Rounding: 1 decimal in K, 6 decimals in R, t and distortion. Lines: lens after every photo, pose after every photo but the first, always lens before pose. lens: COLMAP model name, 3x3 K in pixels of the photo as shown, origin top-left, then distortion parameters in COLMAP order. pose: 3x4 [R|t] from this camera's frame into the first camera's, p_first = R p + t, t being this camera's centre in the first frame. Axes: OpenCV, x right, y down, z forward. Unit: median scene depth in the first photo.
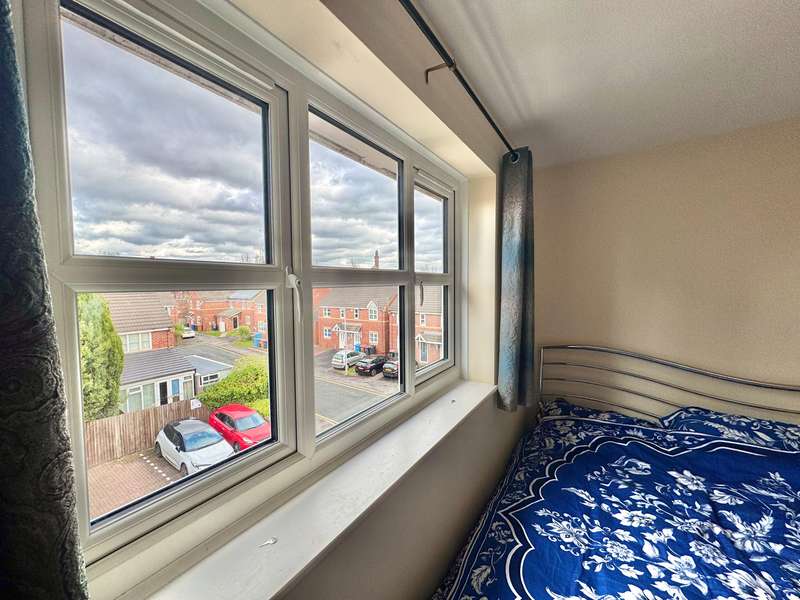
lens RADIAL K [[318.2, 0, 400.0], [0, 318.2, 300.0], [0, 0, 1]] dist [-0.000700, -0.000002]
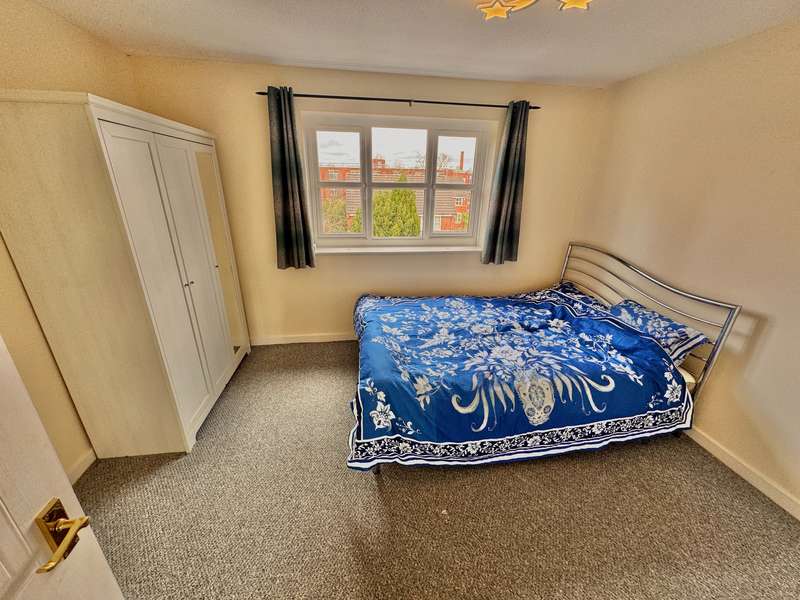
lens RADIAL K [[318.2, 0, 400.0], [0, 318.2, 300.0], [0, 0, 1]] dist [-0.000700, -0.000002]
pose [[0.665007, 0.287451, -0.689302, 1.391831], [-0.062173, 0.941066, 0.332460, -0.040623], [0.744245, -0.178232, 0.643687, -0.614981]]
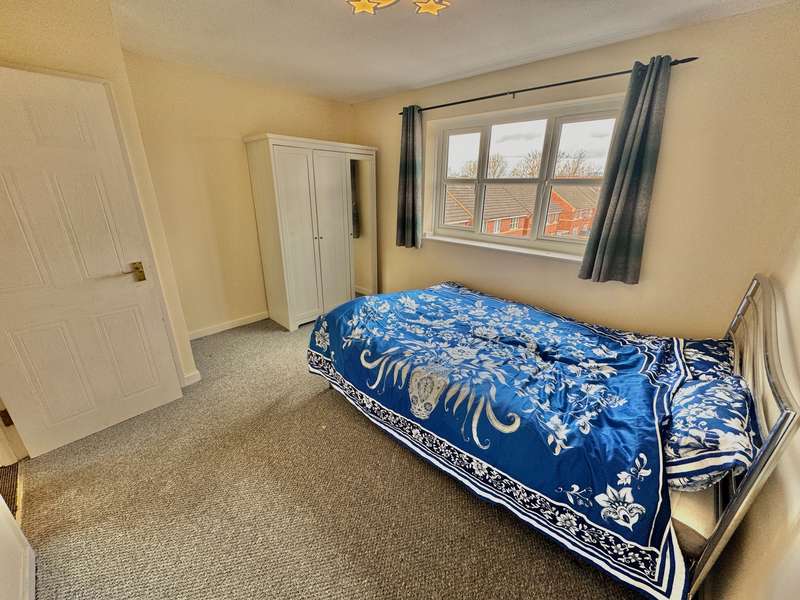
lens RADIAL K [[318.2, 0, 400.0], [0, 318.2, 300.0], [0, 0, 1]] dist [-0.000700, -0.000002]
pose [[-0.170348, 0.343268, -0.923660, 1.918474], [-0.058866, 0.932142, 0.357276, -0.032408], [0.983624, 0.115233, -0.138582, 0.402097]]
